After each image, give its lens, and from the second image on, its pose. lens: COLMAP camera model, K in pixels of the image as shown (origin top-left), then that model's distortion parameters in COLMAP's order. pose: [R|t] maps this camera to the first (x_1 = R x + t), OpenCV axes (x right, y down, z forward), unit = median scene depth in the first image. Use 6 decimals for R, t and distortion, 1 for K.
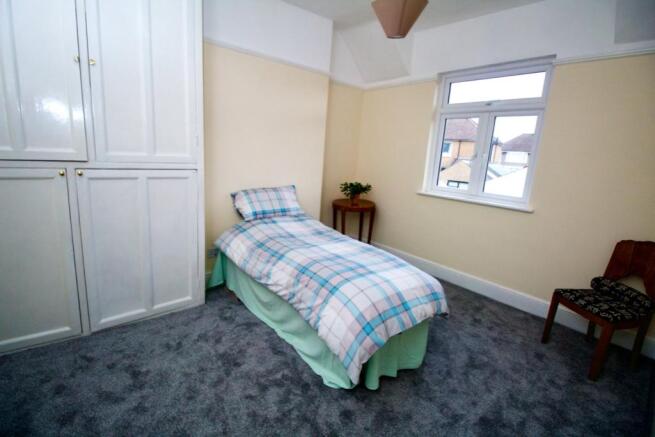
lens RADIAL K [[303.0, 0, 328.8], [0, 303.0, 220.8], [0, 0, 1]] dist [-0.008245, -0.007819]
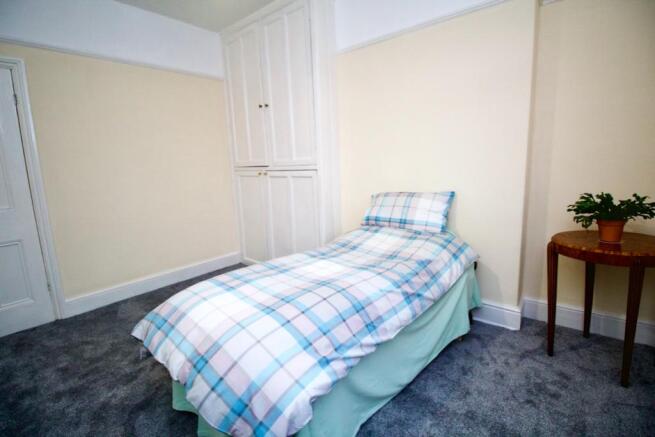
lens RADIAL K [[303.0, 0, 329.2], [0, 303.0, 217.0], [0, 0, 1]] dist [-0.008245, -0.007819]
pose [[0.134501, 0.104735, -0.985363, 0.758637], [-0.183290, 0.979869, 0.079133, -0.094355], [0.973814, 0.169963, 0.150990, 0.915848]]
